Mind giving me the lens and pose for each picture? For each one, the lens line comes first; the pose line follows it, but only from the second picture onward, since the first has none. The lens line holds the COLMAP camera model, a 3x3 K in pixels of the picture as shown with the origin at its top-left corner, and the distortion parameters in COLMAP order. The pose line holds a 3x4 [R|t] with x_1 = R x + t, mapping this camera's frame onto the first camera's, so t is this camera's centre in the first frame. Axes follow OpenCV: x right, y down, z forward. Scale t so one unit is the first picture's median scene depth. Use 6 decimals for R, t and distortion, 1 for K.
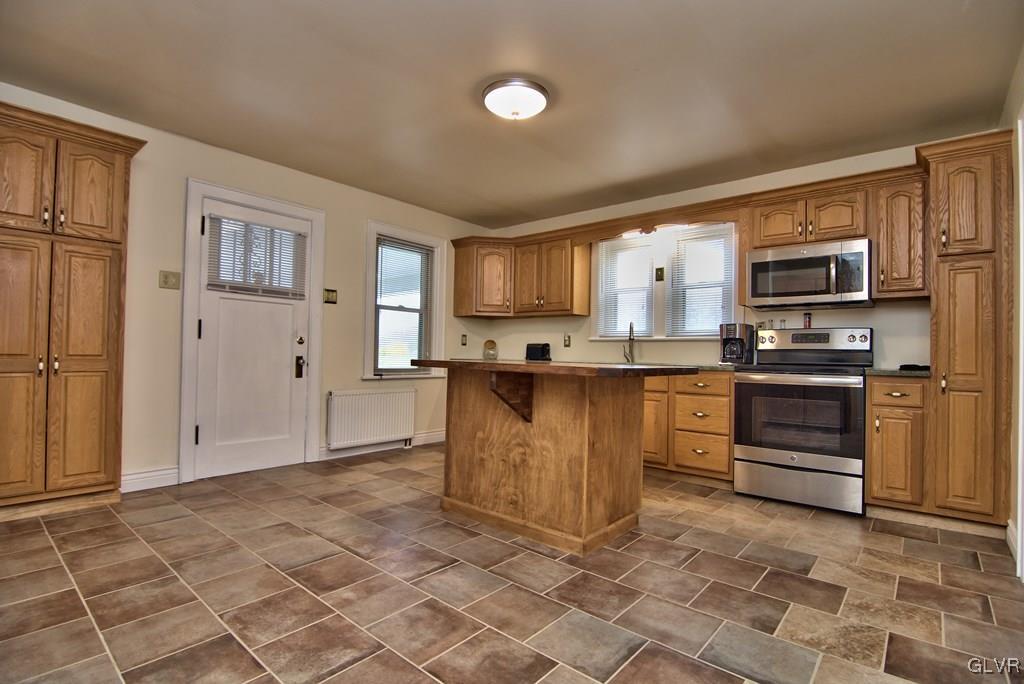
lens RADIAL K [[490.2, 0, 516.3], [0, 490.2, 346.7], [0, 0, 1]] dist [-0.006021, -0.010130]
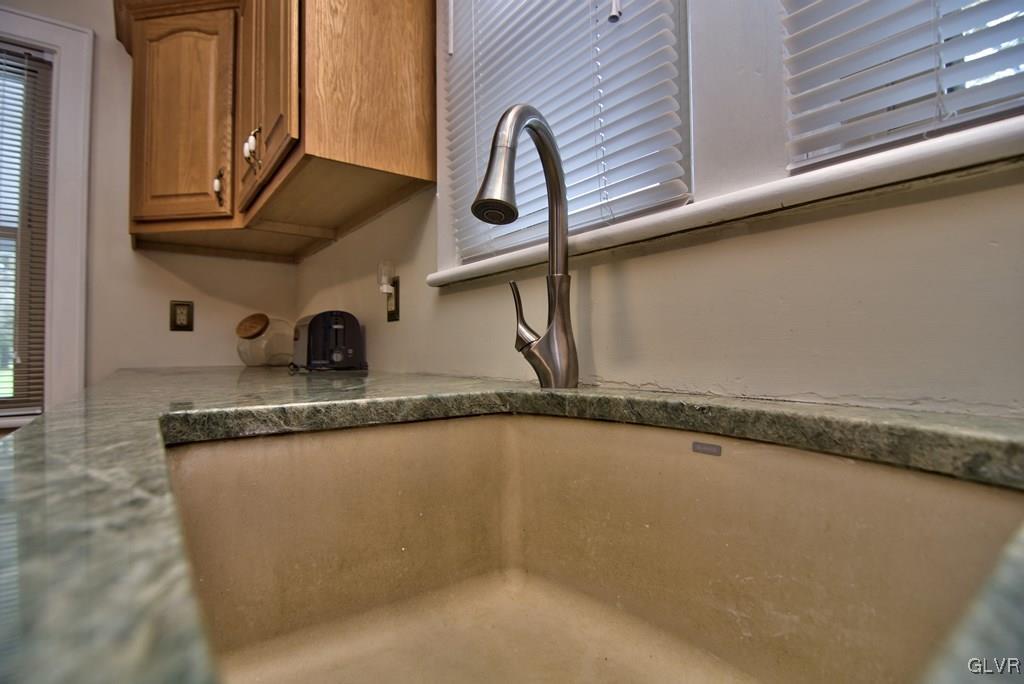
lens RADIAL K [[490.2, 0, 516.3], [0, 490.2, 346.7], [0, 0, 1]] dist [-0.006021, -0.010130]
pose [[0.976975, -0.024334, -0.211961, 0.444226], [0.026261, 0.999635, 0.006283, 0.029213], [0.211731, -0.011704, 0.977258, 1.449147]]
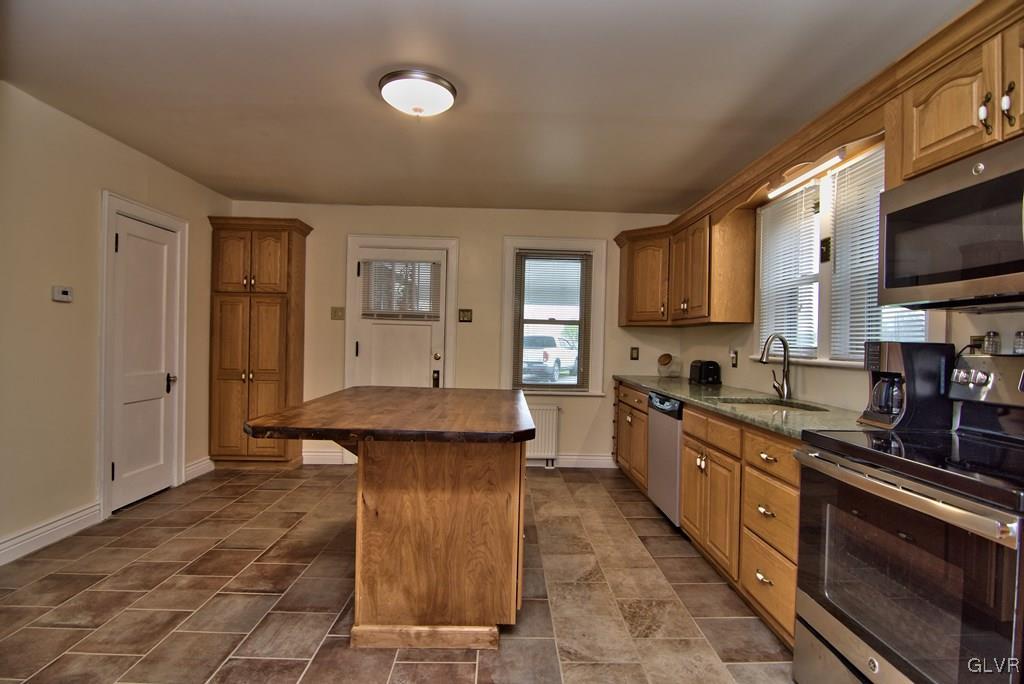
lens RADIAL K [[490.2, 0, 516.3], [0, 490.2, 346.7], [0, 0, 1]] dist [-0.006021, -0.010130]
pose [[0.668671, 0.003673, -0.743549, 0.807746], [0.002368, 0.999972, 0.007069, -0.066720], [0.743554, -0.006487, 0.668644, 0.579751]]
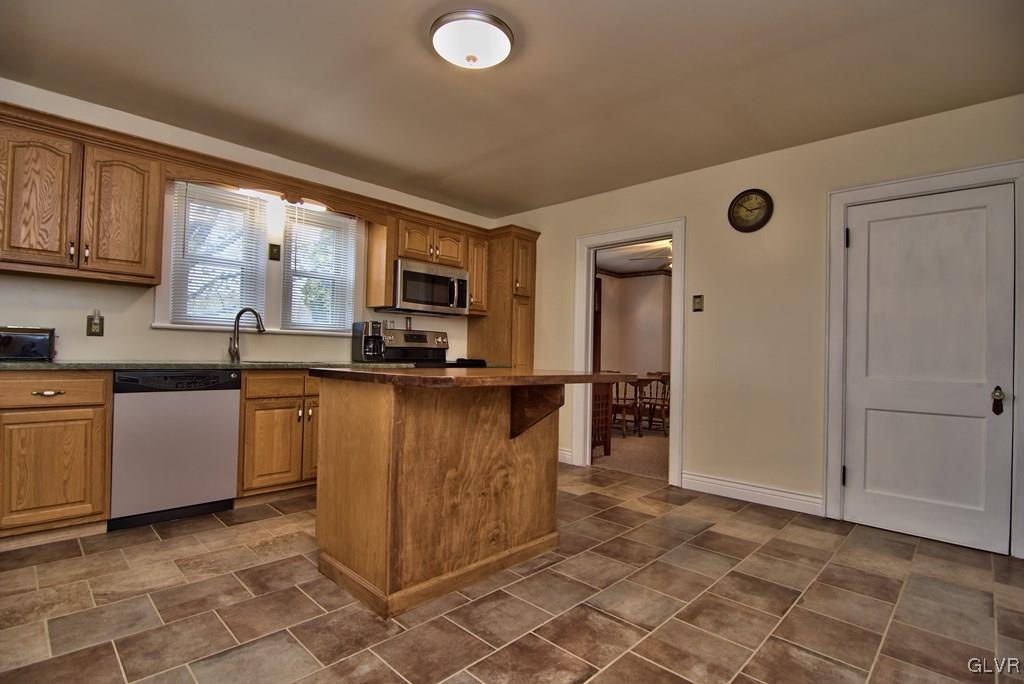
lens RADIAL K [[490.2, 0, 516.3], [0, 490.2, 346.7], [0, 0, 1]] dist [-0.006021, -0.010130]
pose [[0.061478, -0.003492, 0.998102, -0.839323], [-0.039688, 0.999194, 0.005941, -0.018971], [-0.997319, -0.039978, 0.061289, 0.912871]]
